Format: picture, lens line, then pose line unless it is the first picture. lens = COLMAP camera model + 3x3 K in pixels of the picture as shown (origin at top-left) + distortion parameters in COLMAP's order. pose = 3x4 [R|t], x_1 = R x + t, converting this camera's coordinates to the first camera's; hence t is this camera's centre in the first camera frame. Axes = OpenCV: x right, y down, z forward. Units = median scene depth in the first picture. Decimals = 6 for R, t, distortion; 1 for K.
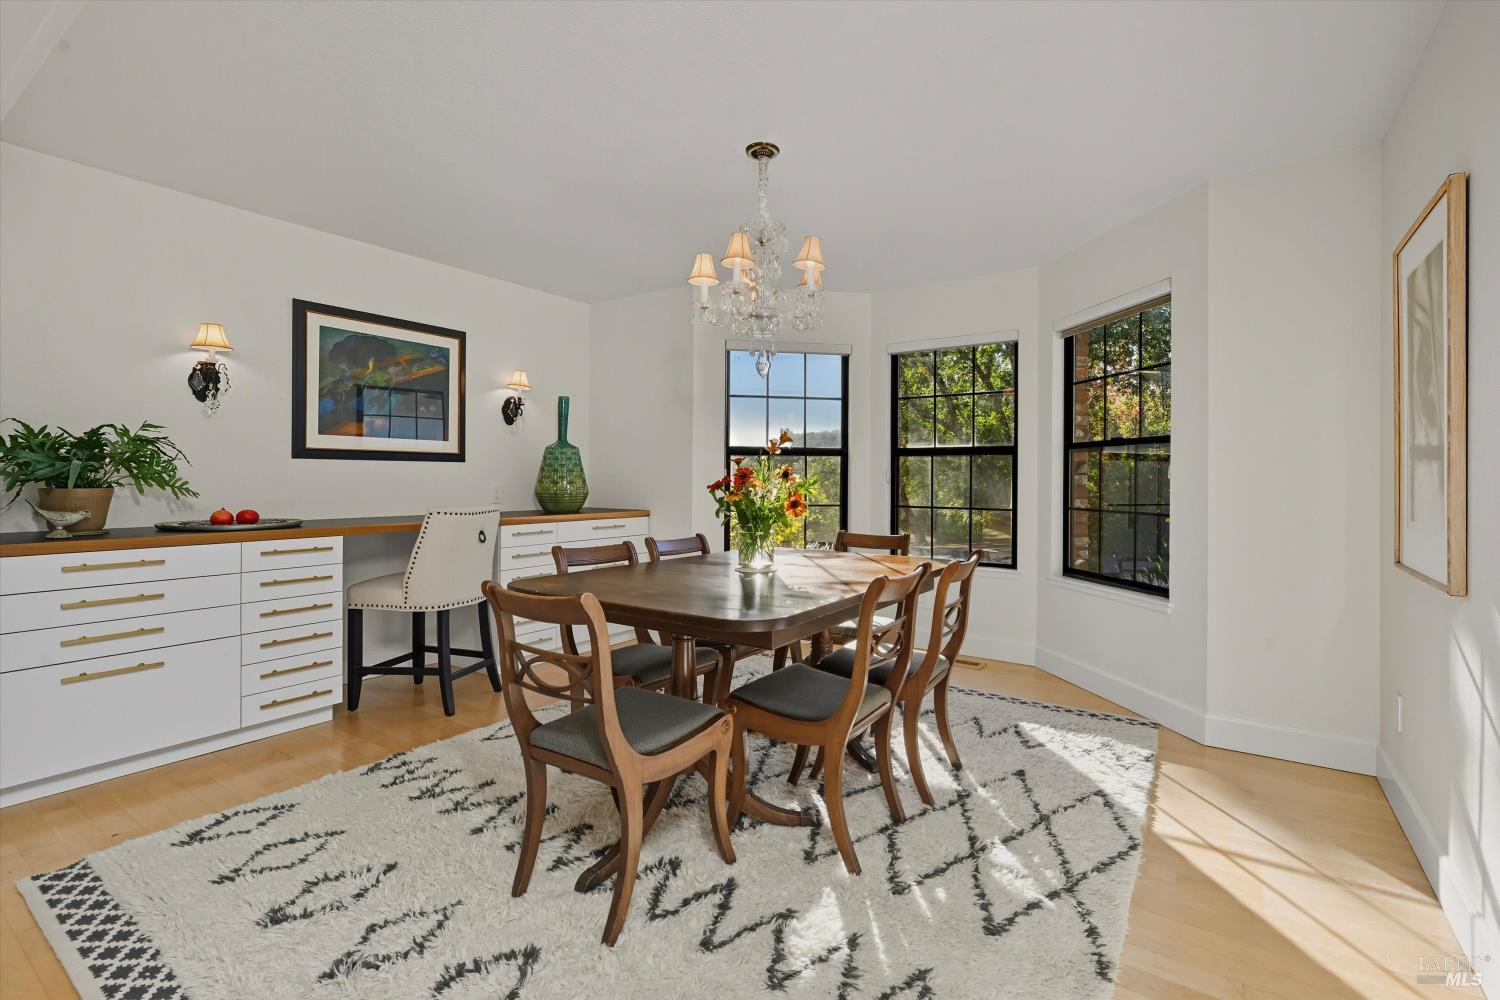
lens RADIAL K [[681.9, 0, 752.8], [0, 681.9, 489.5], [0, 0, 1]] dist [0.000289, 0.000157]
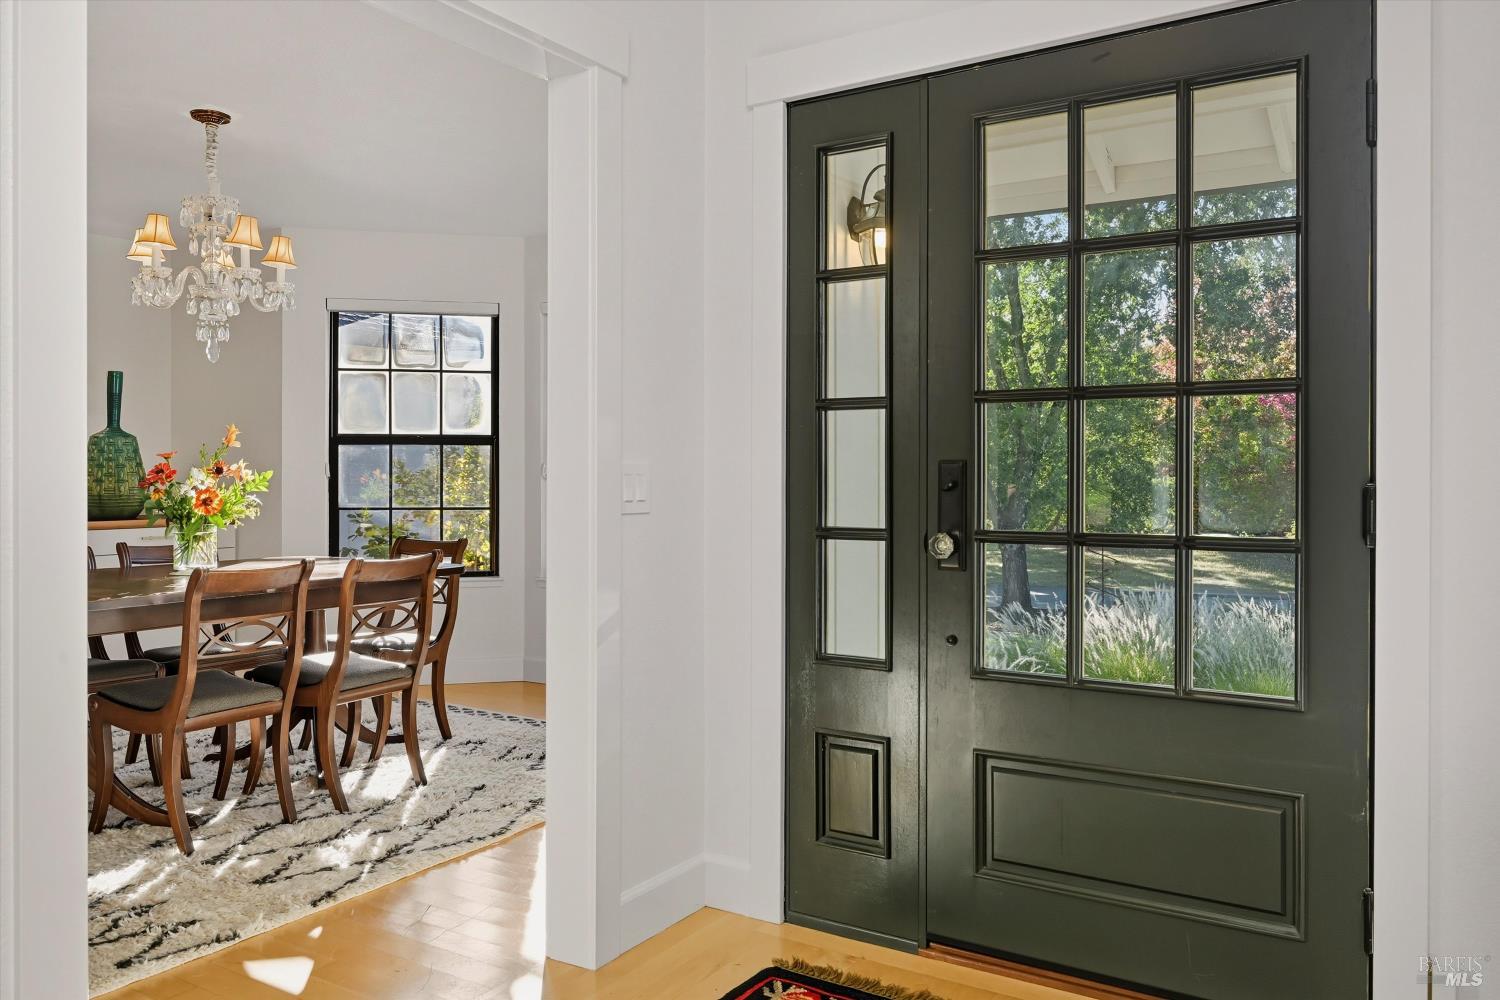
lens RADIAL K [[1138.6, 0, 748.4], [0, 1138.6, 495.1], [0, 0, 1]] dist [0.009516, 0.008243]
pose [[0.999355, -0.005672, 0.035471, 0.404214], [0.005546, 0.999978, 0.003647, 0.004677], [-0.035491, -0.003448, 0.999364, -0.332540]]
